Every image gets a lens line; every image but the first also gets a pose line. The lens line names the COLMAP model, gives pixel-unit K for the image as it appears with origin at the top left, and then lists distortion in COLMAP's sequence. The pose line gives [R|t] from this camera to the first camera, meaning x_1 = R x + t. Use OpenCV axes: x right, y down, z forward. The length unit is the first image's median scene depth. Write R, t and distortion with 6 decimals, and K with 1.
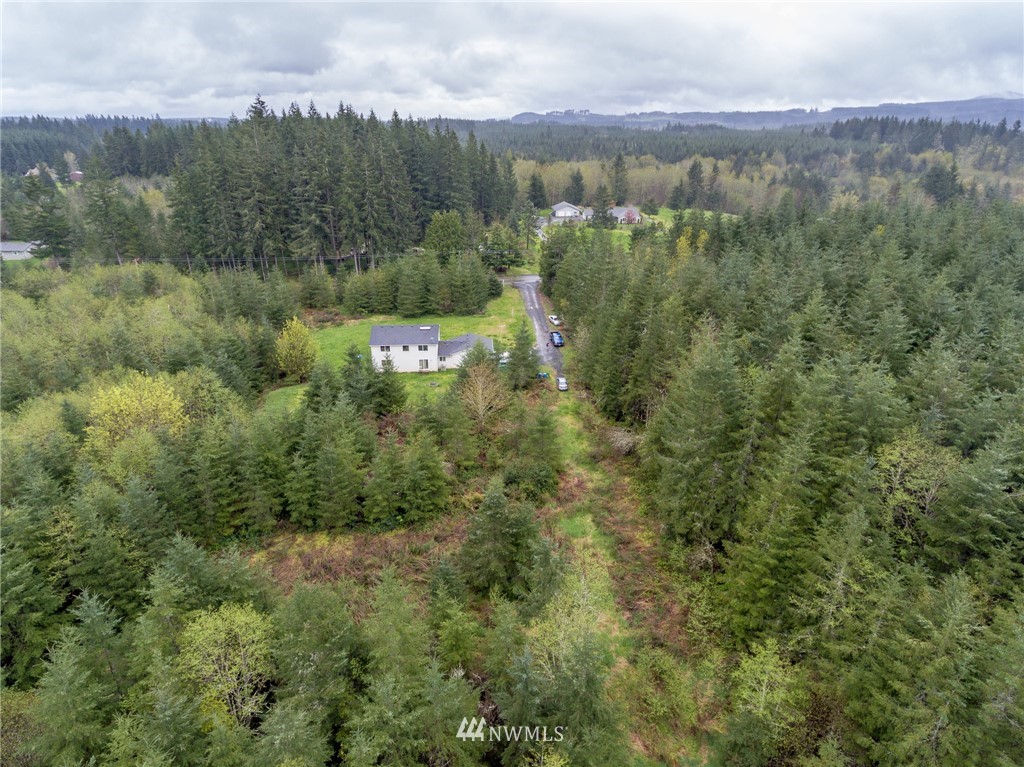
lens RADIAL K [[600.3, 0, 503.0], [0, 600.3, 378.4], [0, 0, 1]] dist [-0.001372, -0.001171]
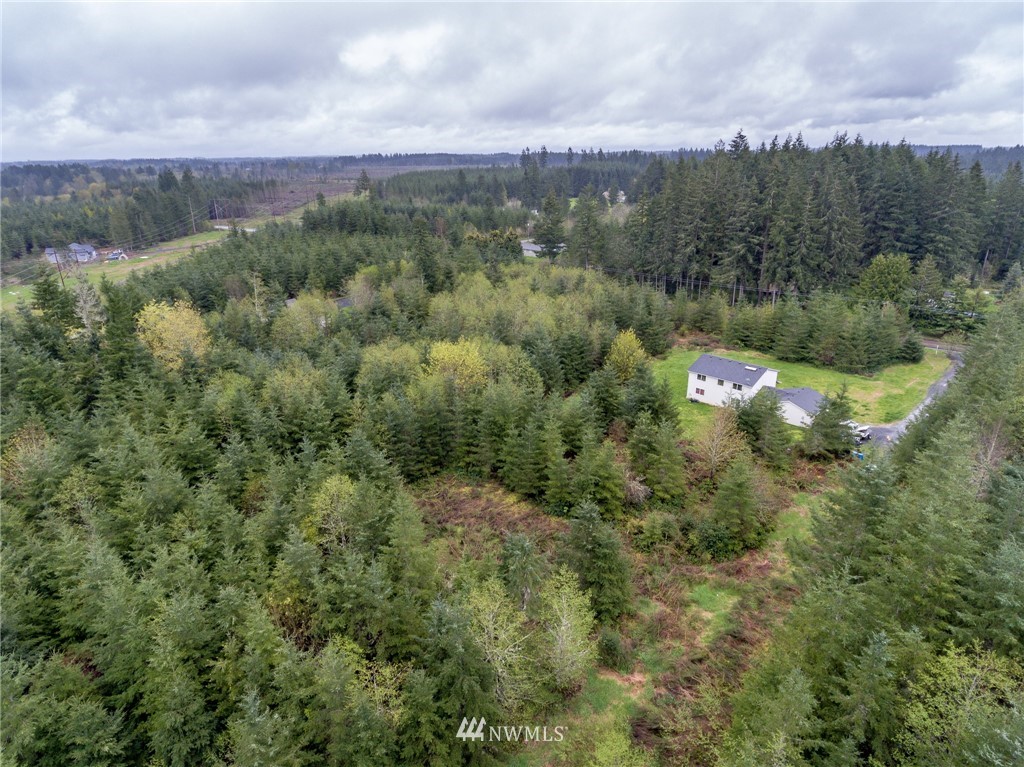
lens RADIAL K [[600.3, 0, 503.0], [0, 600.3, 378.4], [0, 0, 1]] dist [-0.001372, -0.001171]
pose [[0.655263, 0.250984, -0.712487, 0.190224], [-0.281558, 0.956373, 0.077952, -0.020857], [0.700968, 0.149527, 0.697342, 0.042016]]
